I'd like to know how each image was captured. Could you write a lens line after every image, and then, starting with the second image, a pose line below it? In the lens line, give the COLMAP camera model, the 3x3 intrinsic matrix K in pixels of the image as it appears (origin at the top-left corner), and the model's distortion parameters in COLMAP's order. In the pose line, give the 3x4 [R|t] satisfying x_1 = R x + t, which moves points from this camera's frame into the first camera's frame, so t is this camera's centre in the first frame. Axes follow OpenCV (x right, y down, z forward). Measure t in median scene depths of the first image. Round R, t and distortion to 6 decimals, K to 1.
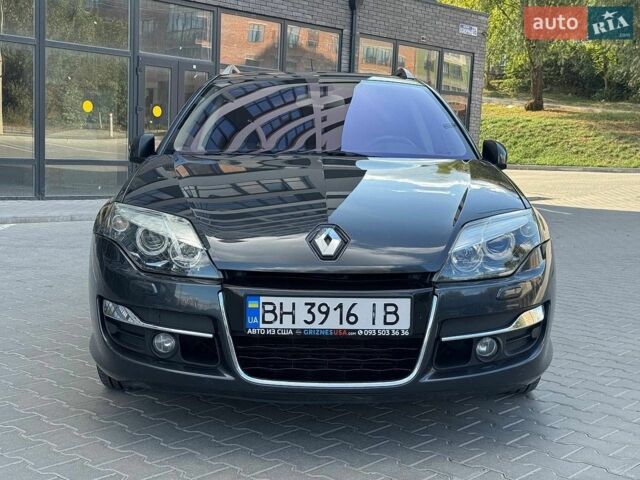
lens RADIAL K [[893.7, 0, 316.9], [0, 893.7, 240.3], [0, 0, 1]] dist [0.174480, -0.343295]
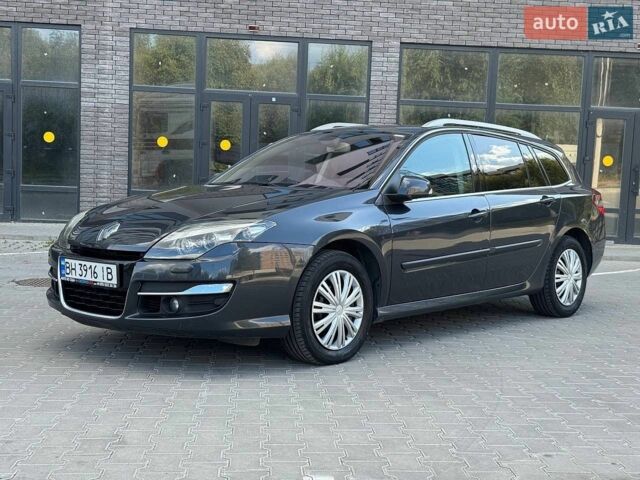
lens RADIAL K [[893.7, 0, 316.9], [0, 893.7, 240.3], [0, 0, 1]] dist [0.174480, -0.343295]
pose [[0.720457, 0.042871, -0.692173, 1.345454], [-0.086306, 0.995871, -0.028151, 0.031158], [0.688108, 0.080021, 0.721183, 0.058947]]
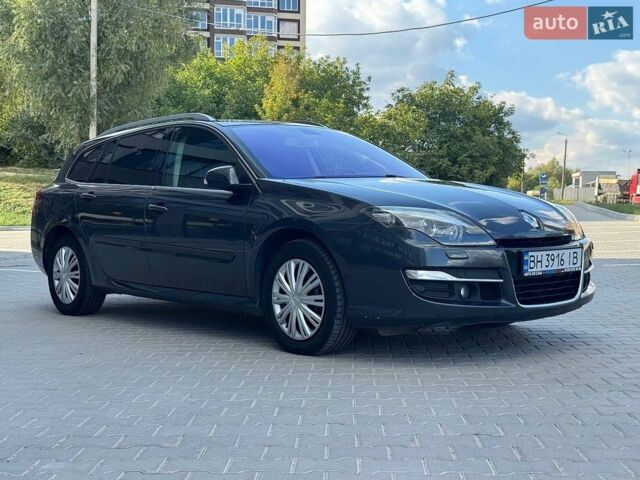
lens RADIAL K [[893.7, 0, 316.9], [0, 893.7, 240.3], [0, 0, 1]] dist [0.174480, -0.343295]
pose [[0.765911, -0.055139, 0.640578, -1.249483], [0.087118, 0.996027, -0.018429, 0.033869], [-0.637017, 0.069921, 0.767672, -0.006815]]
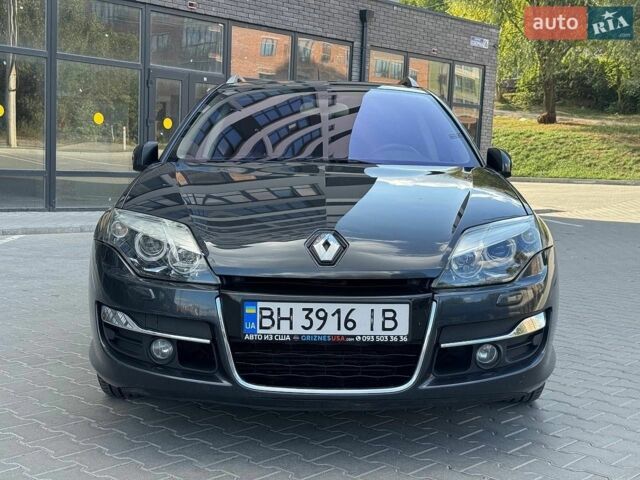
lens RADIAL K [[893.7, 0, 316.9], [0, 893.7, 240.3], [0, 0, 1]] dist [0.174480, -0.343295]
pose [[0.999893, 0.001006, -0.014626, 0.015174], [-0.001226, 0.999886, -0.015068, 0.008458], [0.014609, 0.015084, 0.999779, 0.006235]]
